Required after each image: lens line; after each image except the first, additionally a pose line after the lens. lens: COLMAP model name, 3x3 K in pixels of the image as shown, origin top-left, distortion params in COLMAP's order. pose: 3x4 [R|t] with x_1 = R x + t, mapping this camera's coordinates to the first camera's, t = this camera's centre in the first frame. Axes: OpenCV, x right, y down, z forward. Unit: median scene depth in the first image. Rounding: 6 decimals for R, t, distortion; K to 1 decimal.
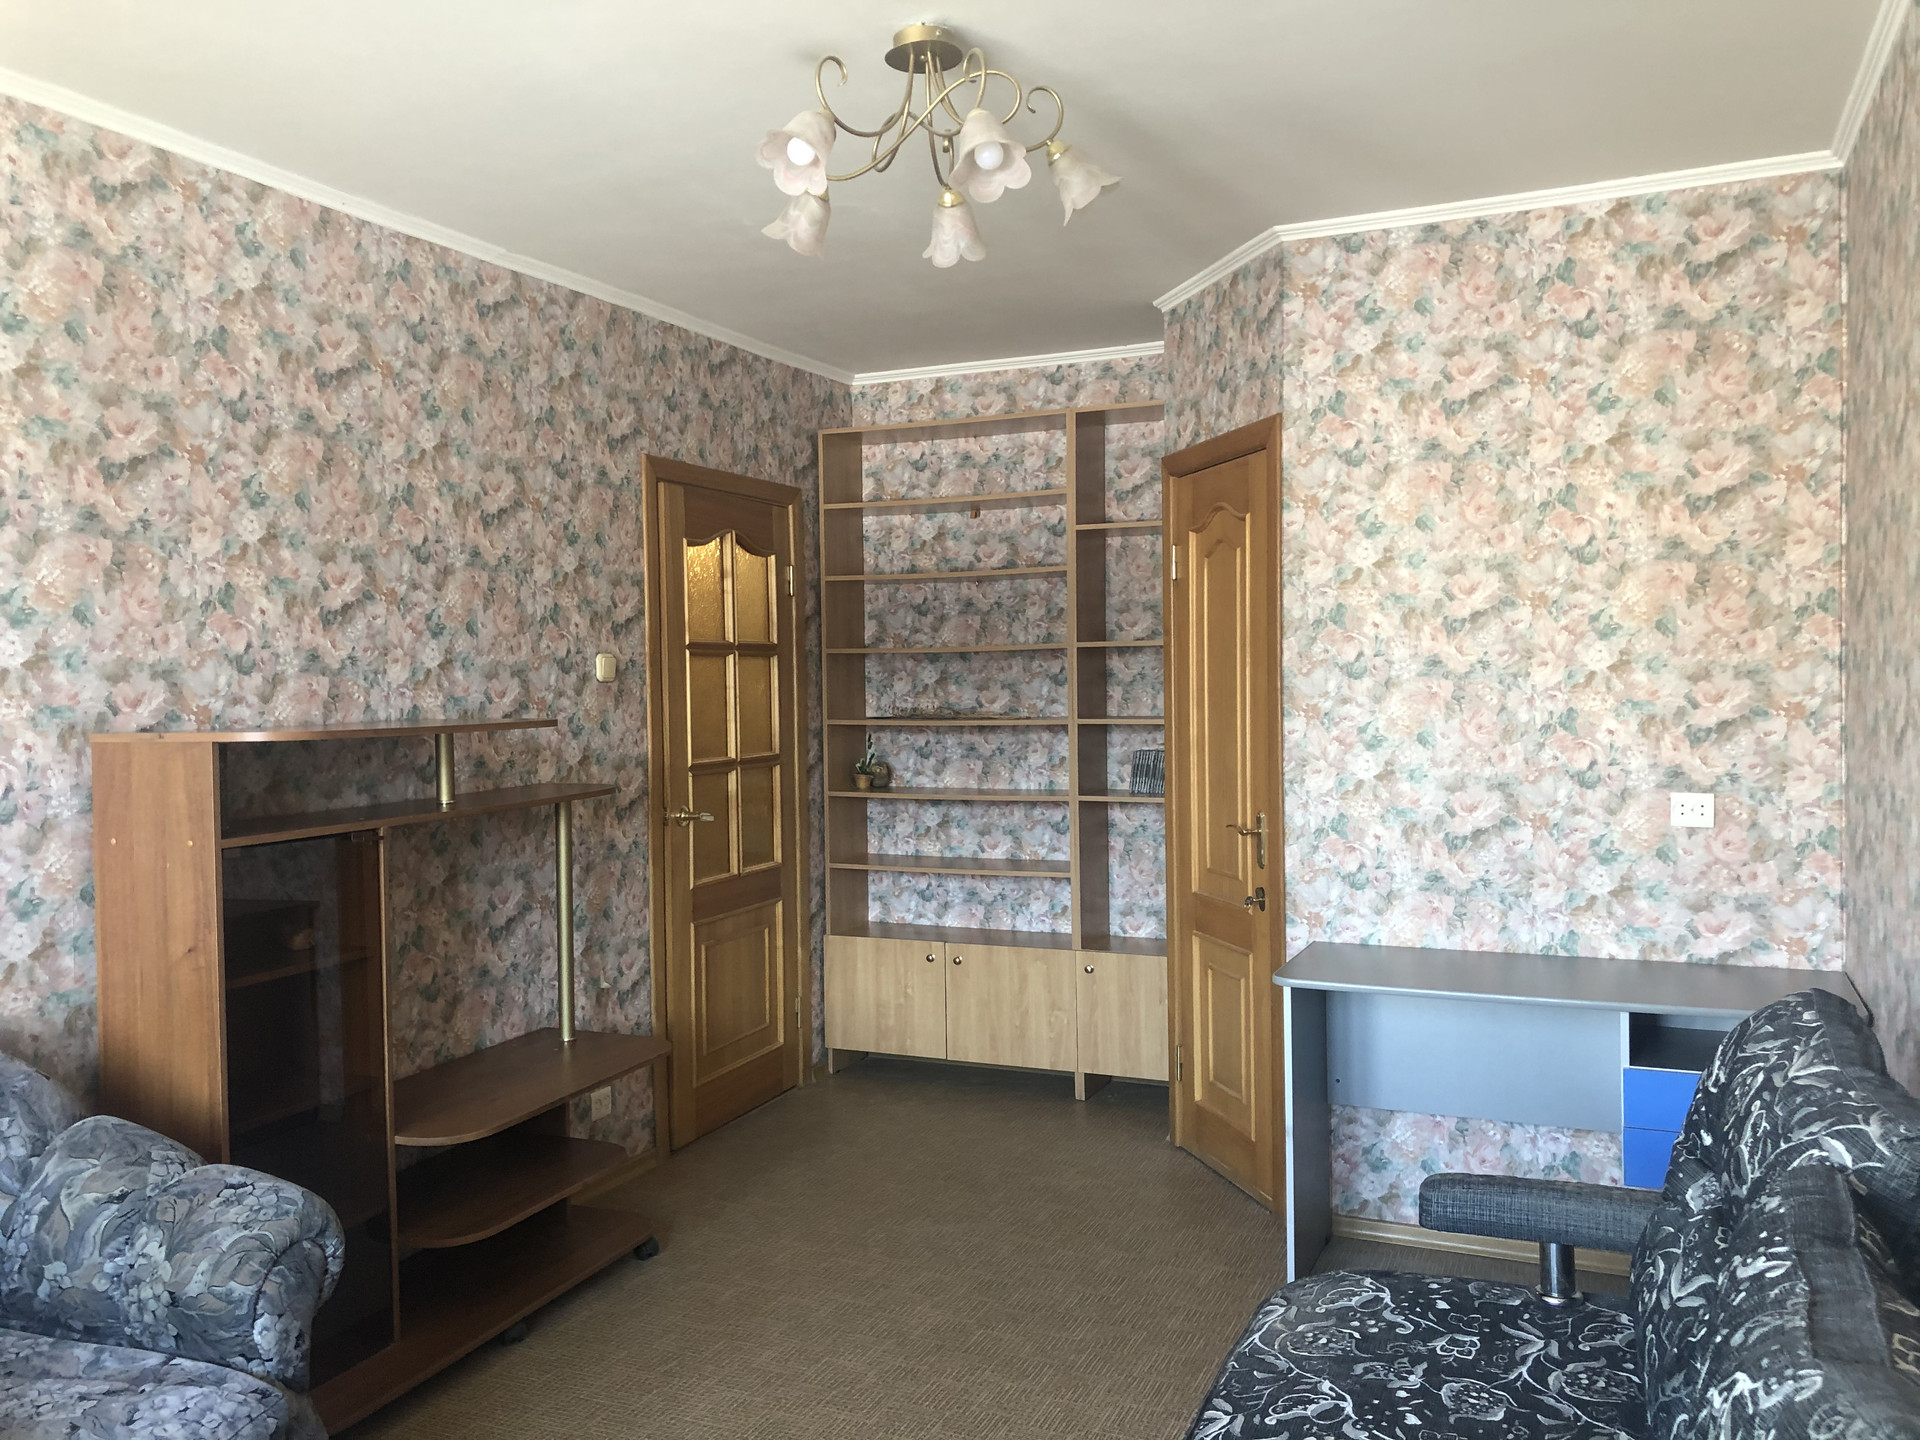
lens RADIAL K [[1574.8, 0, 934.3], [0, 1574.8, 708.8], [0, 0, 1]] dist [0.046556, -0.054237]
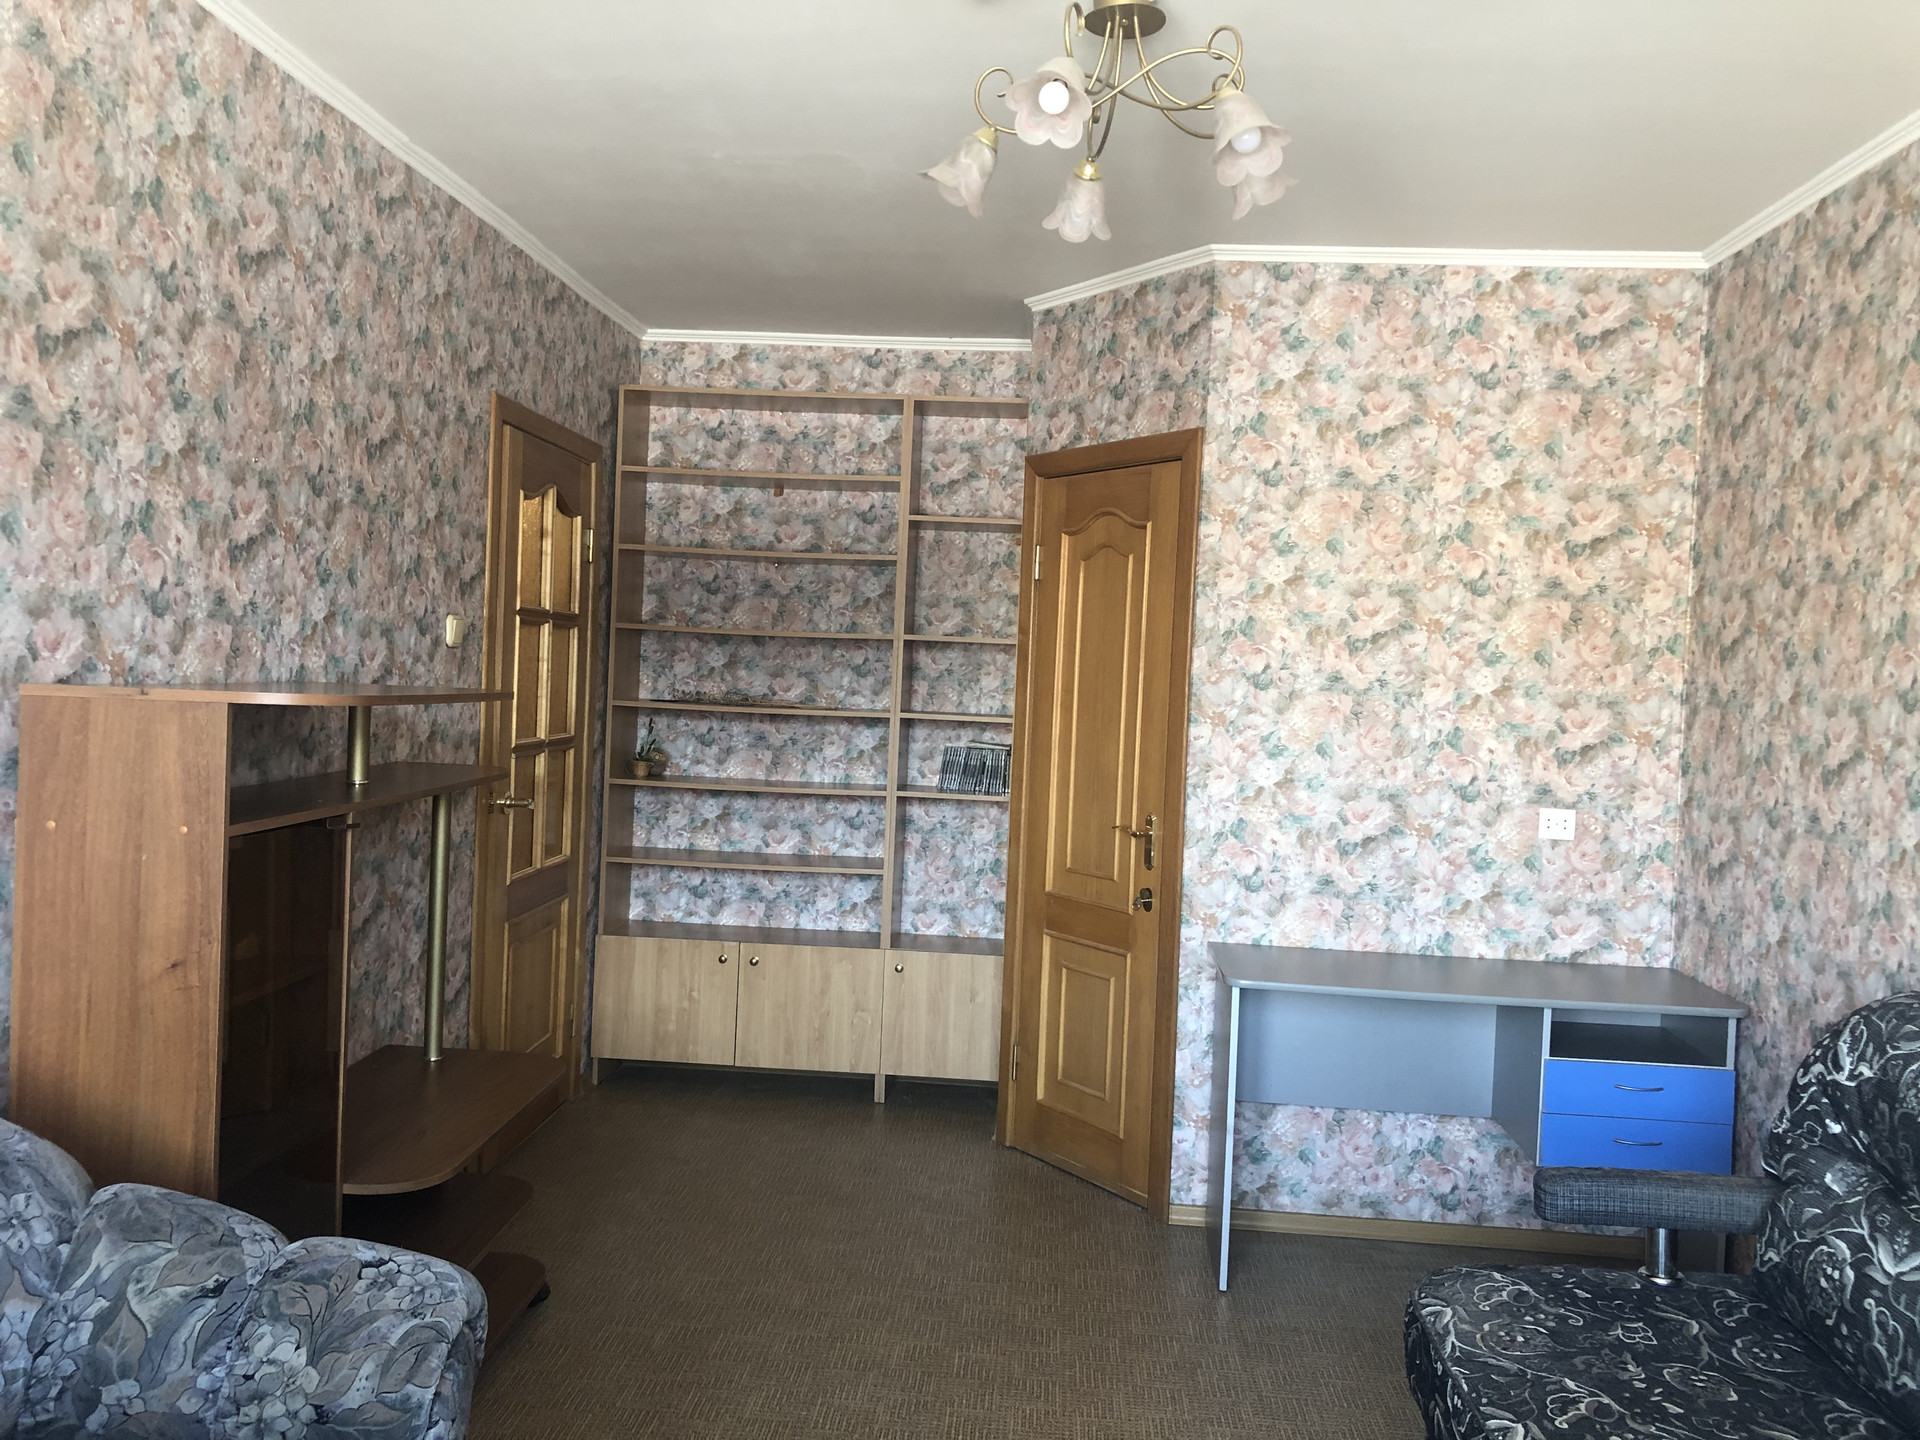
lens RADIAL K [[1574.8, 0, 954.5], [0, 1574.8, 699.9], [0, 0, 1]] dist [0.046556, -0.054237]
pose [[0.937806, 0.048868, 0.343703, -0.312826], [-0.049302, 0.998756, -0.007480, 0.006009], [-0.343640, -0.009931, 0.939049, 0.104845]]
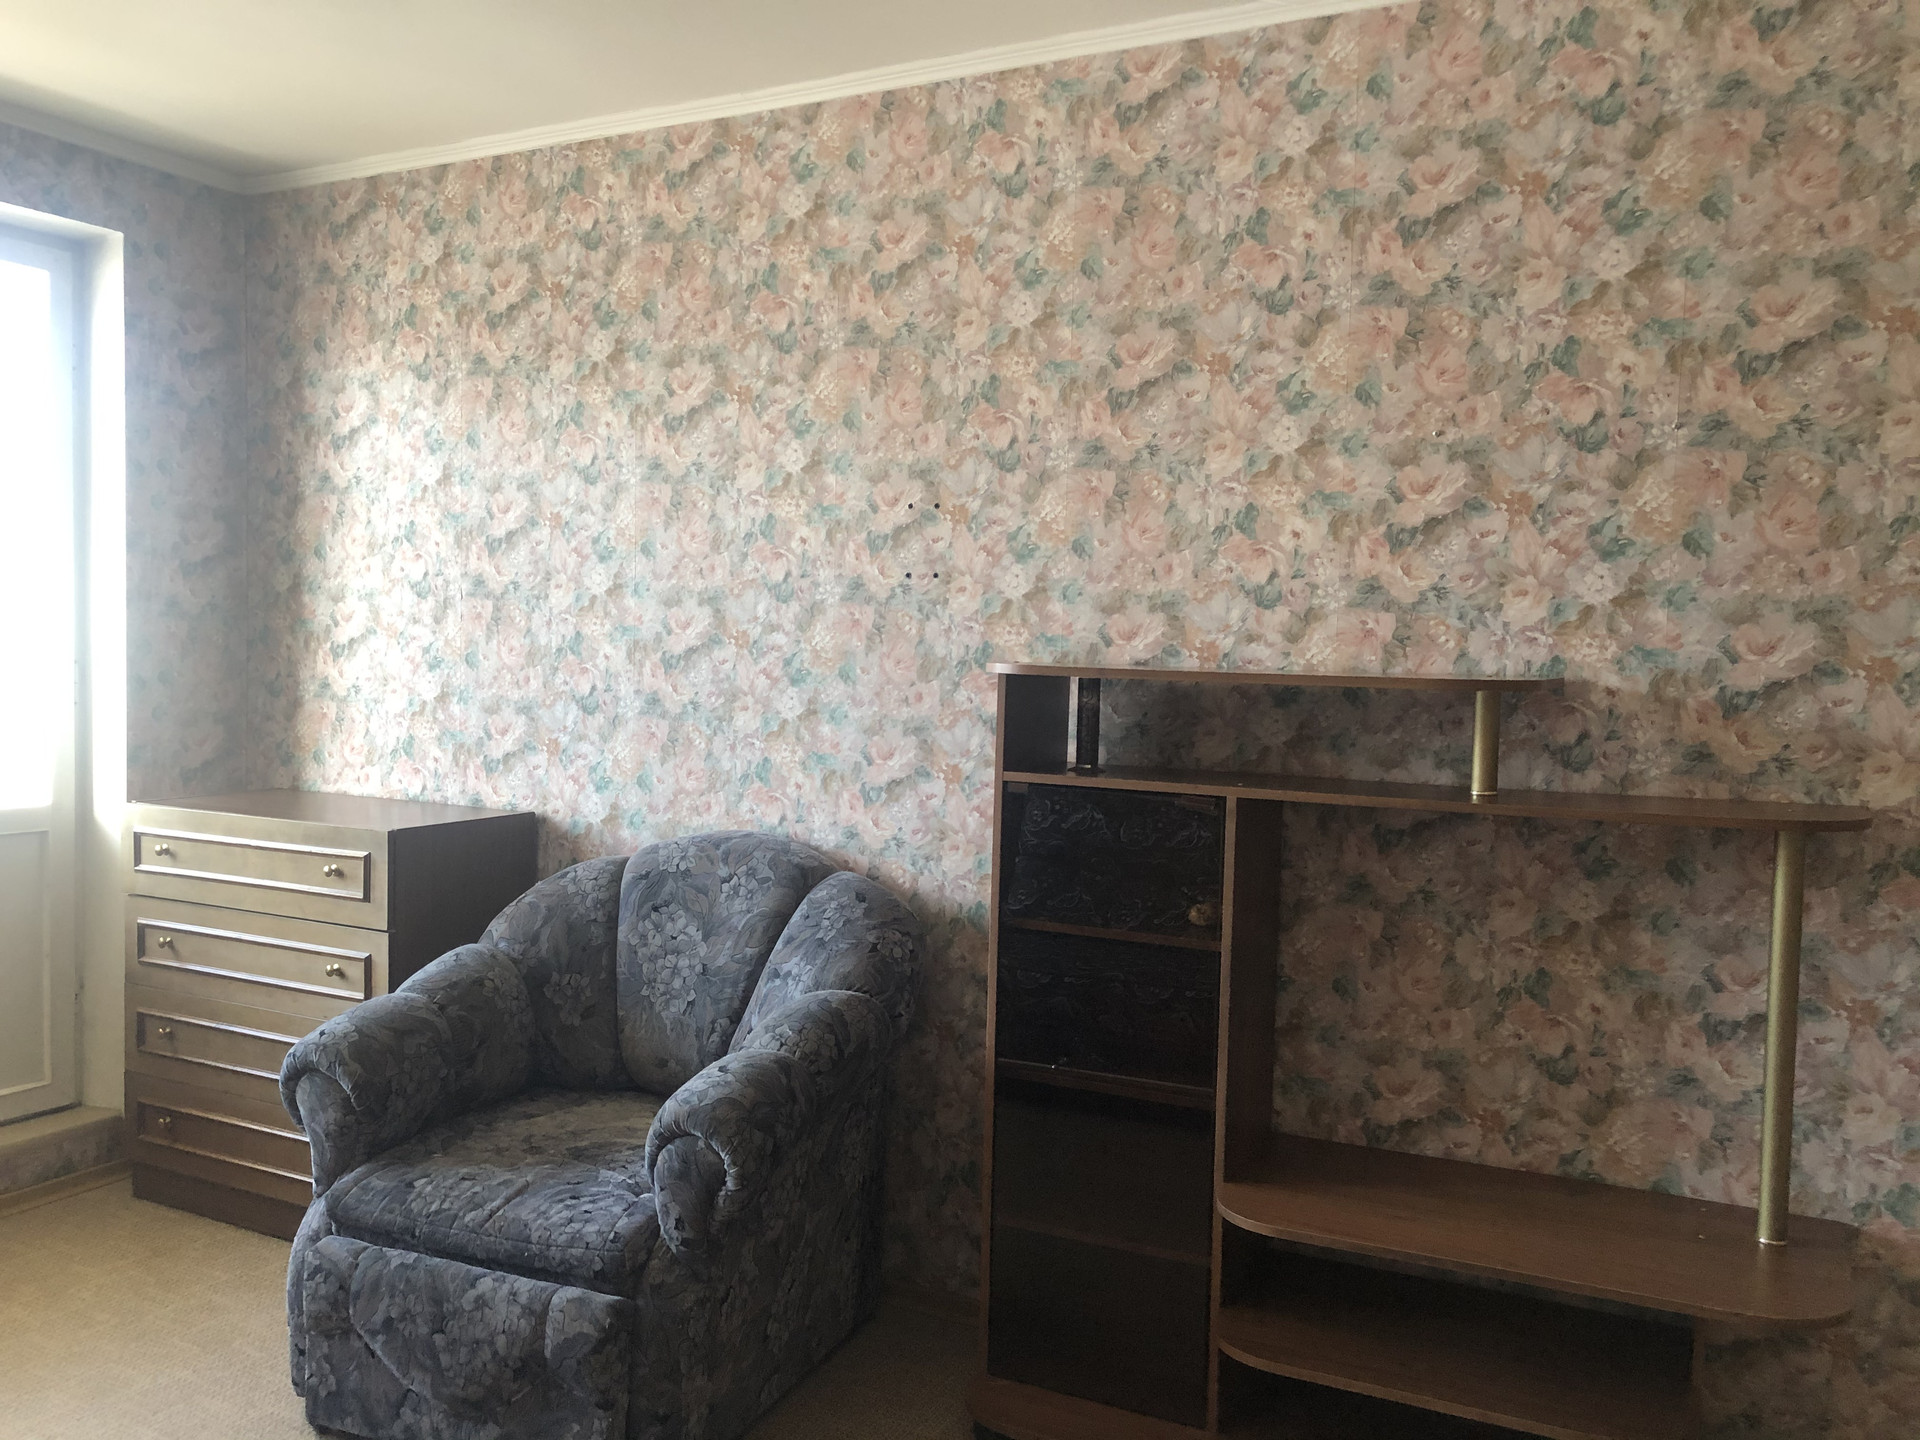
lens RADIAL K [[1574.8, 0, 952.3], [0, 1574.8, 715.1], [0, 0, 1]] dist [0.046556, -0.054237]
pose [[-0.068448, 0.059441, -0.995882, 0.418322], [-0.043680, 0.997088, 0.062515, -0.009352], [0.996698, 0.047779, -0.065653, 0.839119]]
